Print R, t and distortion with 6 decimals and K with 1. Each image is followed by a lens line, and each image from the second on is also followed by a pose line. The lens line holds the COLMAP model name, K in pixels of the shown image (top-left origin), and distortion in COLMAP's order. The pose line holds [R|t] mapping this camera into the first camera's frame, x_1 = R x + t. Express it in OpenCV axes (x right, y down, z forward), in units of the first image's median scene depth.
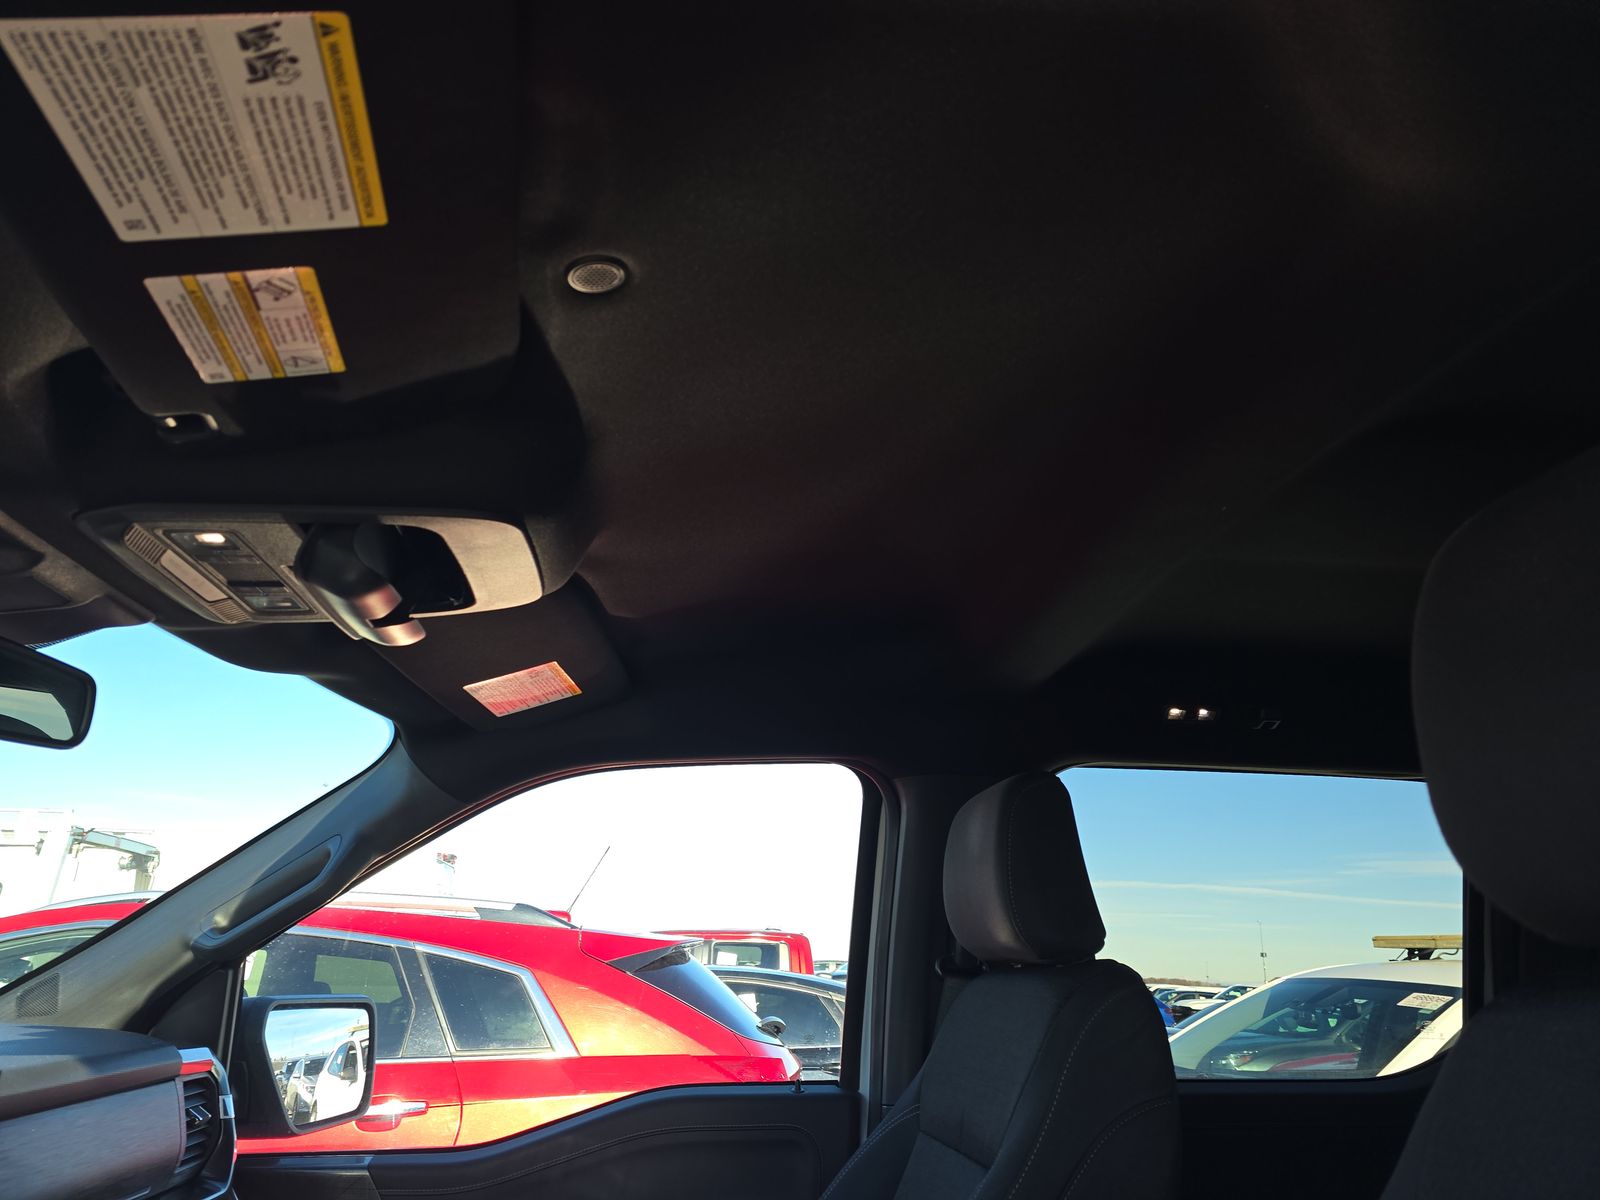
lens RADIAL K [[1083.8, 0, 803.9], [0, 1083.8, 593.1], [0, 0, 1]] dist [0.067374, -0.079107]
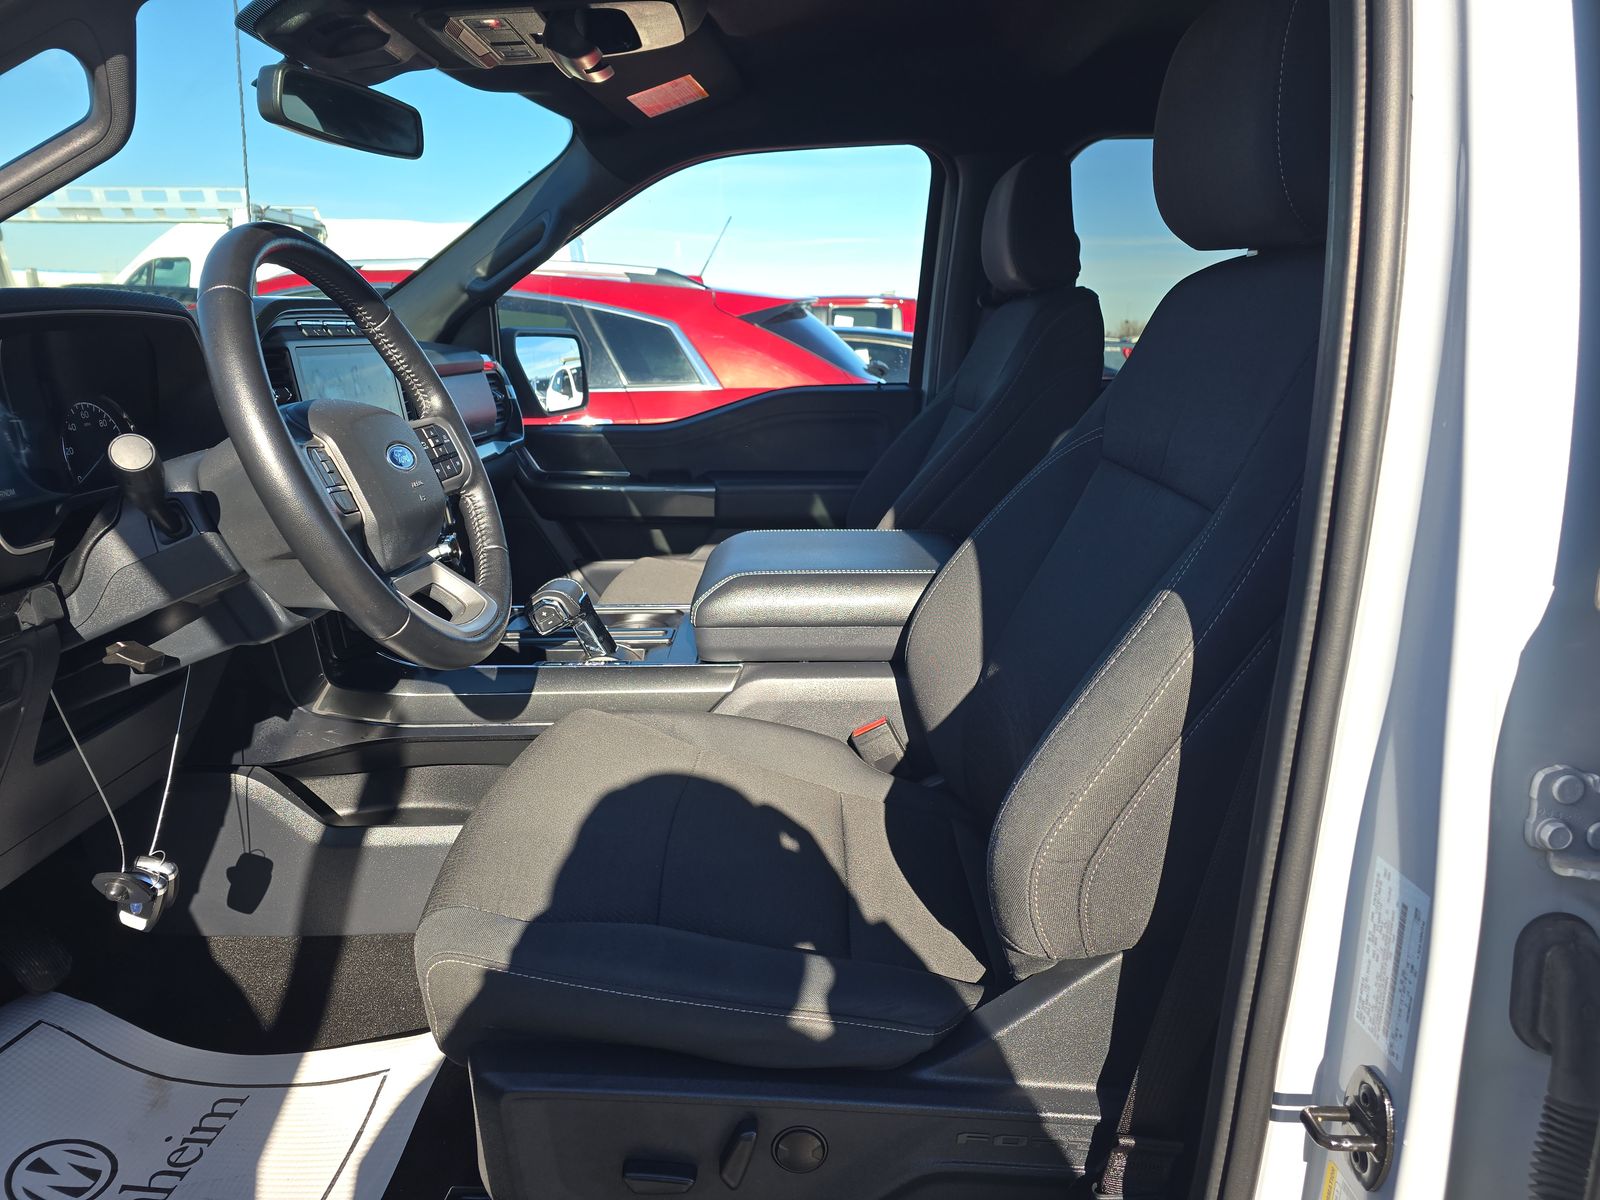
lens RADIAL K [[1083.8, 0, 803.9], [0, 1083.8, 593.1], [0, 0, 1]] dist [0.067374, -0.079107]
pose [[0.994312, 0.014964, -0.105446, 0.057335], [0.043594, 0.846154, 0.531152, -0.096919], [0.097171, -0.532728, 0.840689, -0.416945]]
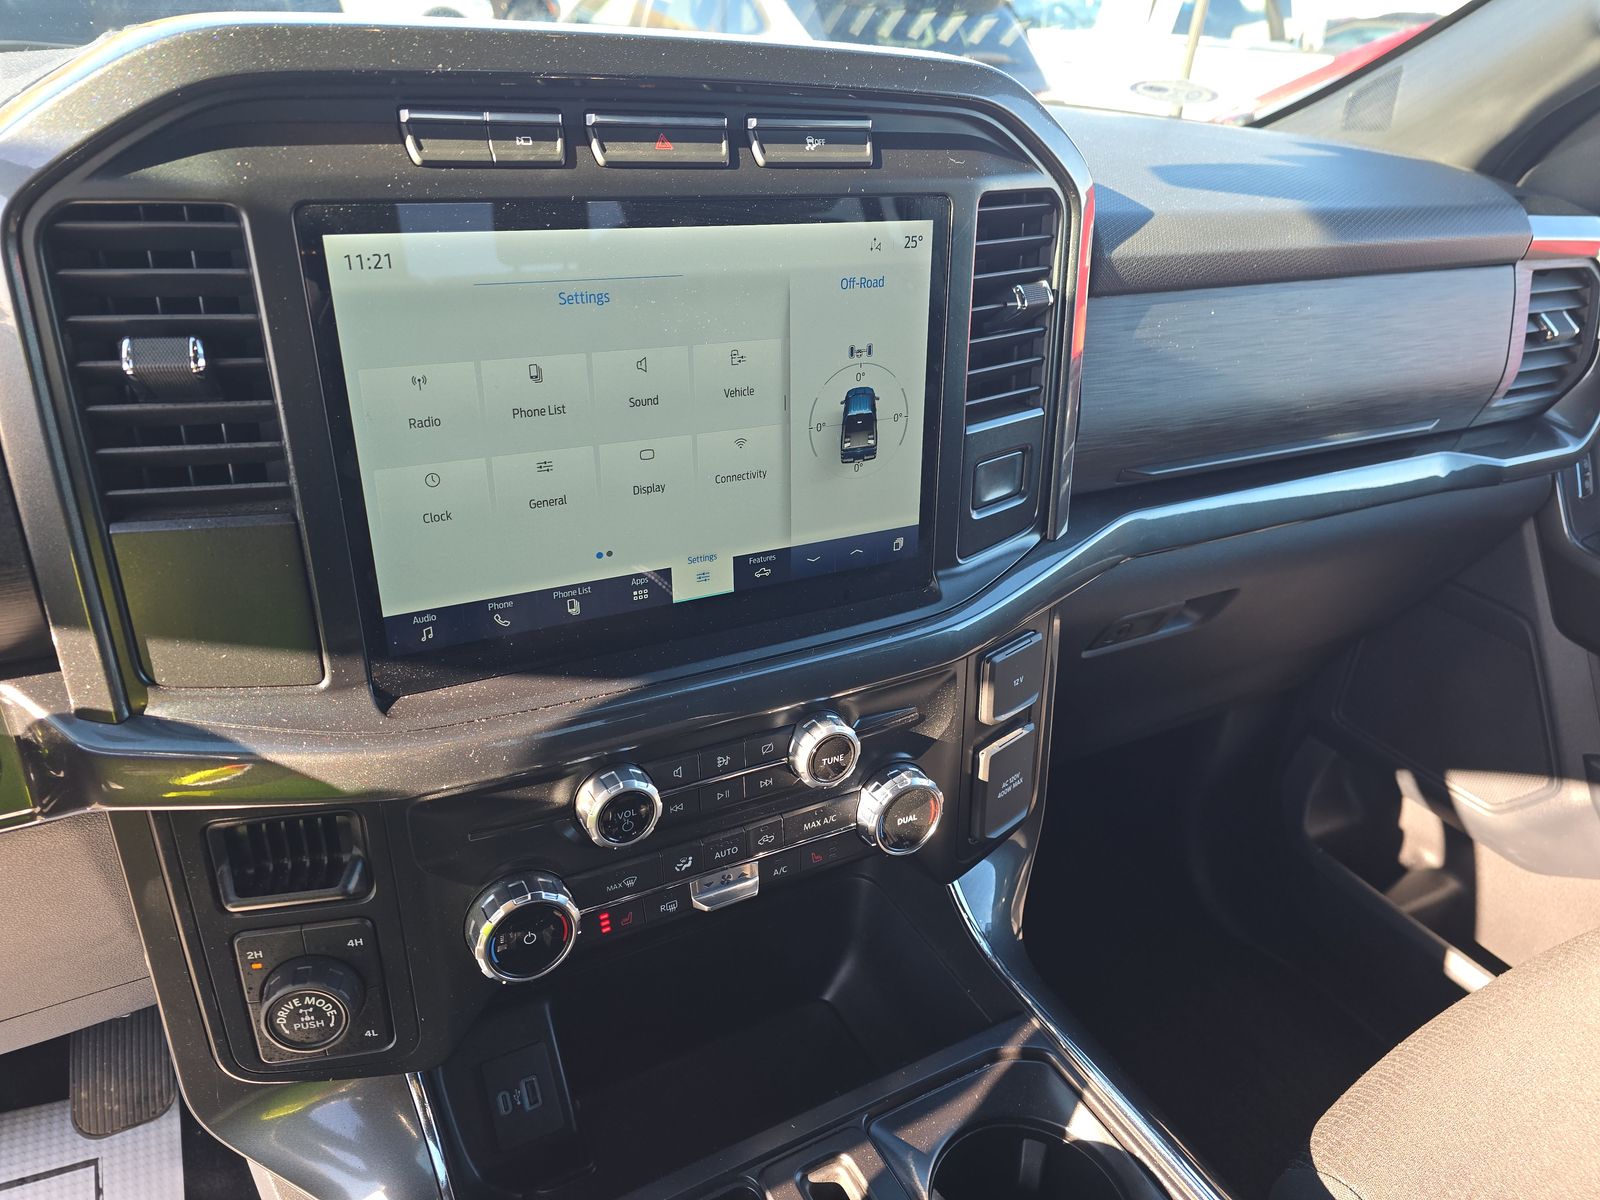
lens RADIAL K [[1162.1, 0, 800.0], [0, 1162.1, 600.0], [0, 0, 1]] dist [-0.002636, 0.001864]
pose [[0.403384, 0.439685, -0.802470, -0.127984], [0.226765, 0.801594, 0.553195, 0.137682], [0.886487, -0.405122, 0.223645, 0.400347]]
